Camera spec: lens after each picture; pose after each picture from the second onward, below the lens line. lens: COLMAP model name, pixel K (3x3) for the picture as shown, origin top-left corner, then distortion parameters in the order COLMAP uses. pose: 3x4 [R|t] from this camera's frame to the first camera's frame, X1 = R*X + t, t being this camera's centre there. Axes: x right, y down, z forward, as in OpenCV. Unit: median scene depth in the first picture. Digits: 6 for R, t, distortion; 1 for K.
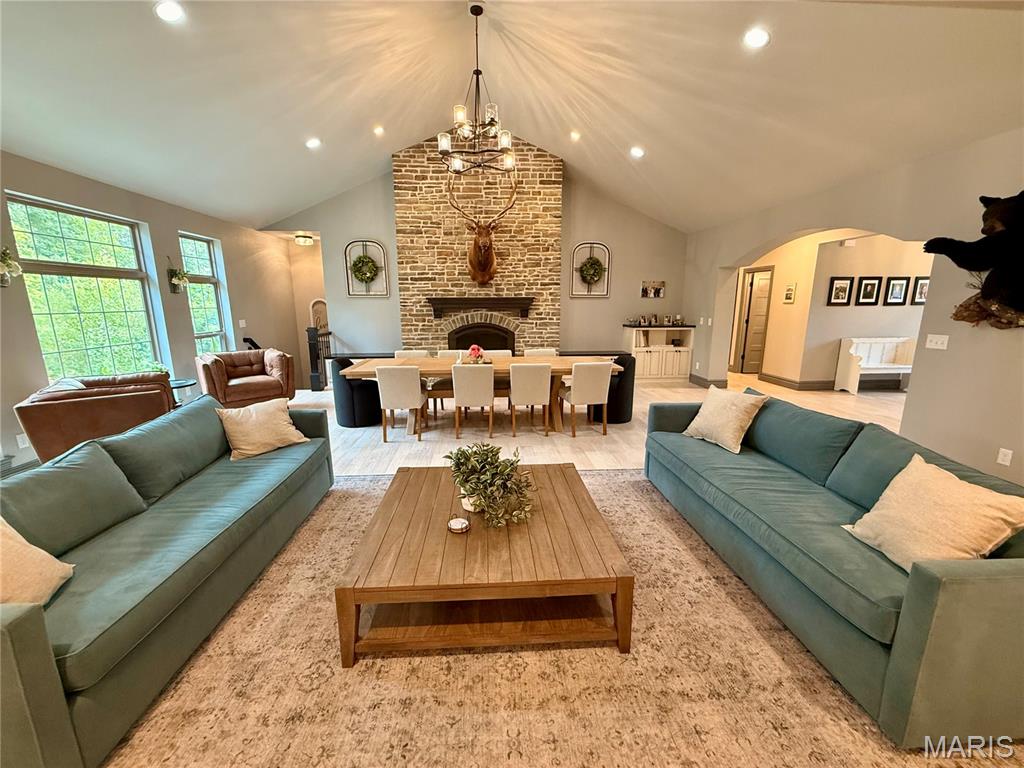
lens RADIAL K [[407.5, 0, 510.3], [0, 407.5, 384.1], [0, 0, 1]] dist [0.000303, -0.000045]
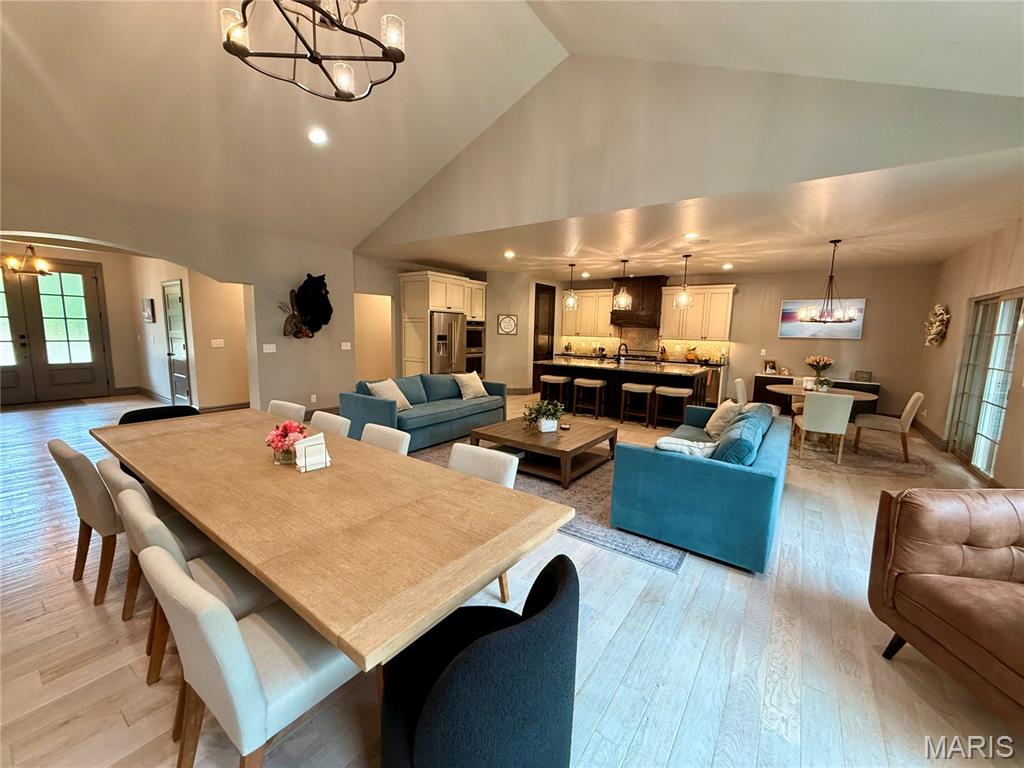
lens RADIAL K [[407.5, 0, 511.9], [0, 407.5, 382.2], [0, 0, 1]] dist [0.000303, -0.000045]
pose [[-0.772333, -0.096419, 0.627858, -0.394284], [0.104772, 0.955539, 0.275621, -0.167218], [-0.626518, 0.278653, -0.727893, 0.837870]]
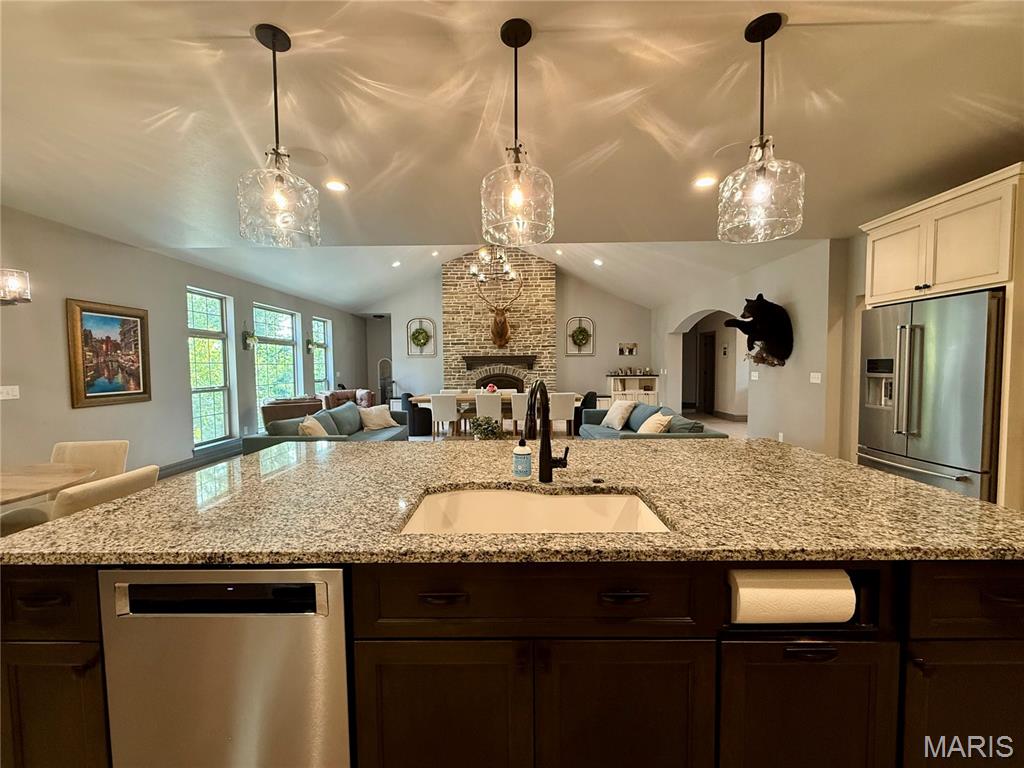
lens RADIAL K [[407.5, 0, 510.3], [0, 407.5, 383.5], [0, 0, 1]] dist [0.000303, -0.000045]
pose [[0.996699, -0.003030, -0.081135, 0.082885], [-0.009386, 0.988303, -0.152211, 0.102427], [0.080647, 0.152470, 0.985012, -0.394917]]
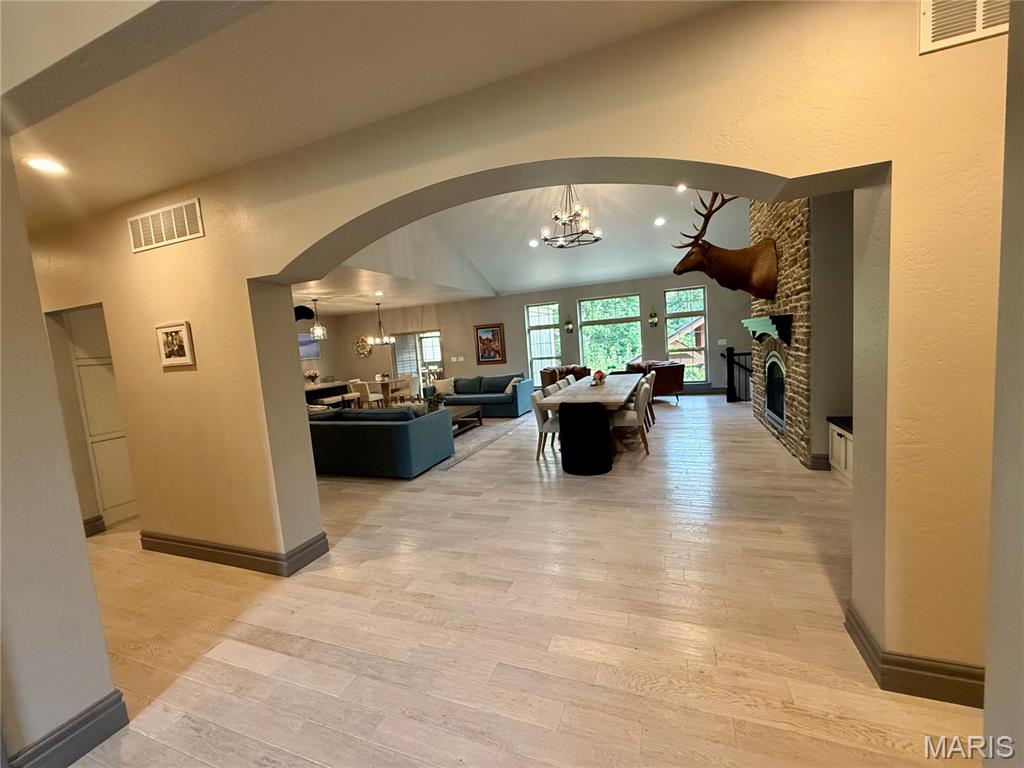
lens RADIAL K [[407.5, 0, 511.6], [0, 407.5, 381.7], [0, 0, 1]] dist [0.000303, -0.000045]
pose [[-0.415136, 0.120846, -0.901698, 0.836068], [-0.105131, 0.978126, 0.179491, -0.186345], [0.903665, 0.169310, -0.393350, 0.908417]]
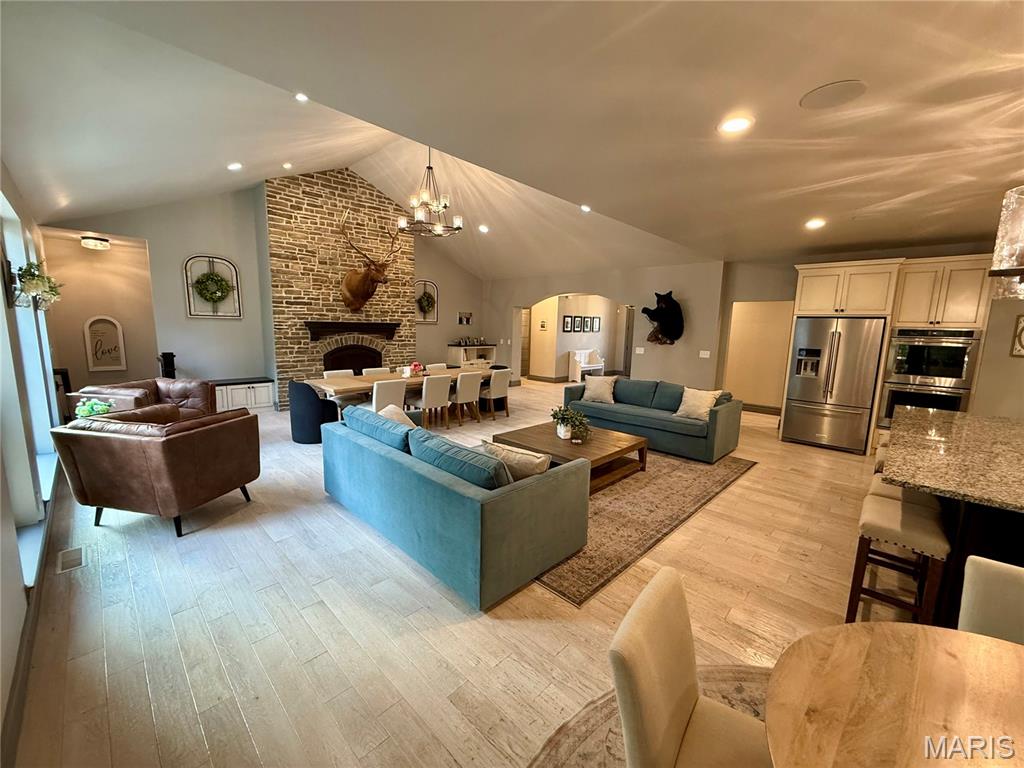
lens RADIAL K [[407.5, 0, 509.2], [0, 407.5, 384.0], [0, 0, 1]] dist [0.000303, -0.000045]
pose [[0.744263, -0.077165, 0.663414, -0.523996], [0.107803, 0.994158, -0.005305, 0.007990], [-0.659130, 0.075466, 0.748233, -0.106100]]
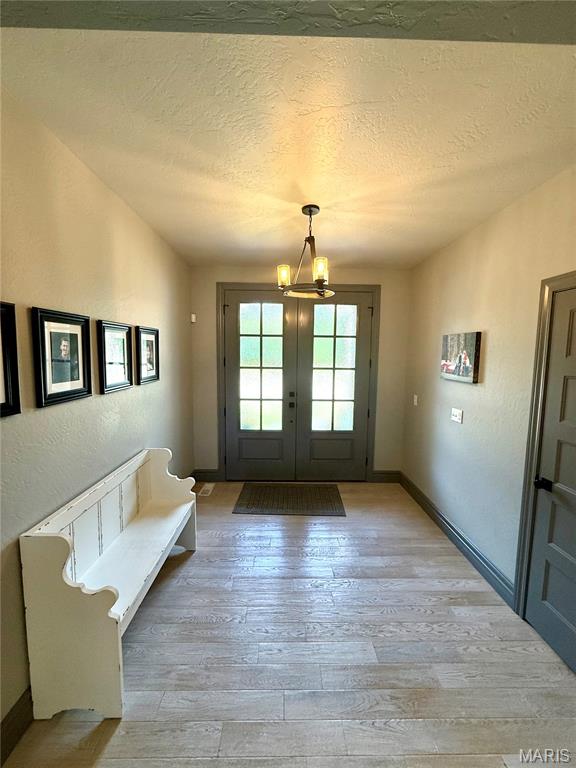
lens RADIAL K [[305.6, 0, 289.7], [0, 305.6, 383.0], [0, 0, 1]] dist [0.000303, -0.000045]
pose [[0.049862, -0.092759, 0.994439, 0.632173], [0.183258, 0.979623, 0.082188, -0.190864], [-0.981799, 0.178141, 0.065845, 0.794071]]
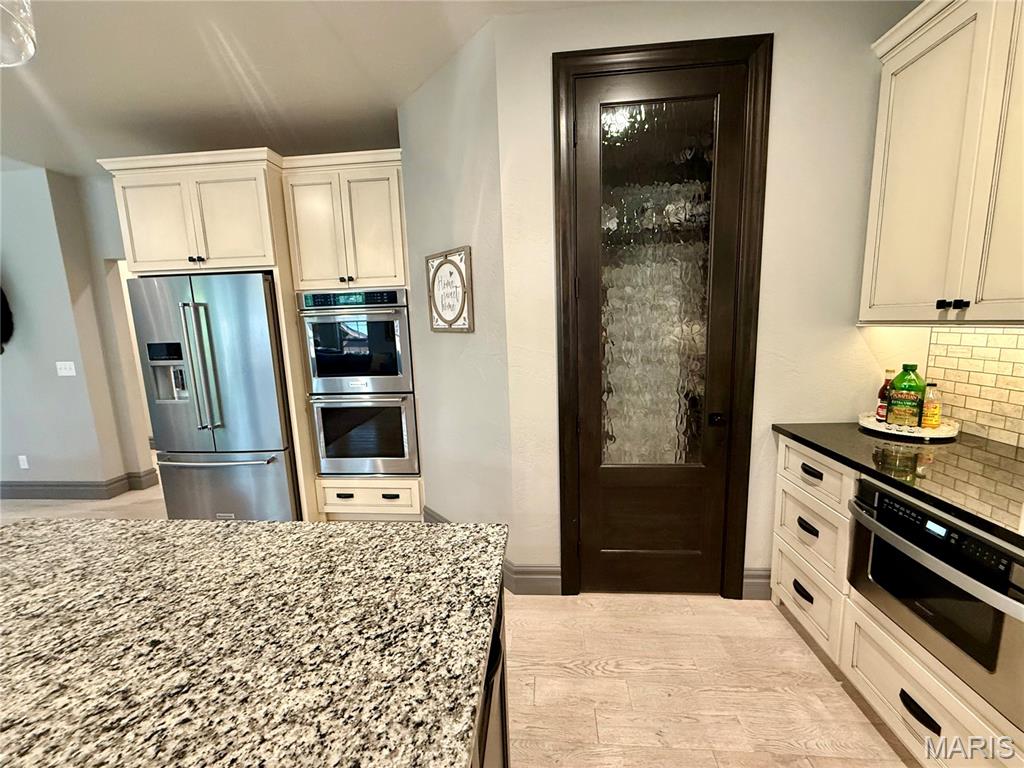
lens RADIAL K [[407.5, 0, 507.1], [0, 407.5, 383.7], [0, 0, 1]] dist [0.000303, -0.000045]
pose [[0.155743, -0.151525, 0.976107, 0.143221], [0.228760, 0.966834, 0.113586, 0.065507], [-0.960944, 0.205604, 0.185240, -0.271479]]
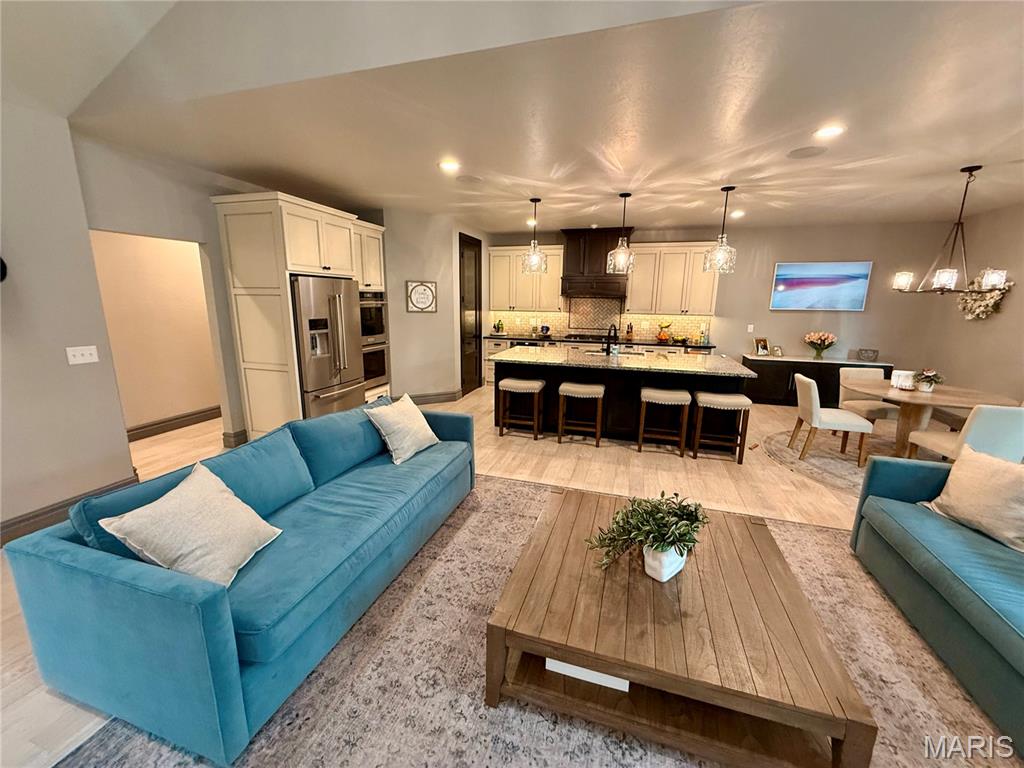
lens RADIAL K [[407.5, 0, 510.1], [0, 407.5, 382.9], [0, 0, 1]] dist [0.000303, -0.000045]
pose [[-0.933416, -0.081288, 0.349466, -0.014686], [0.061233, 0.923619, 0.378390, -0.126295], [-0.353532, 0.374594, -0.857143, 0.559814]]
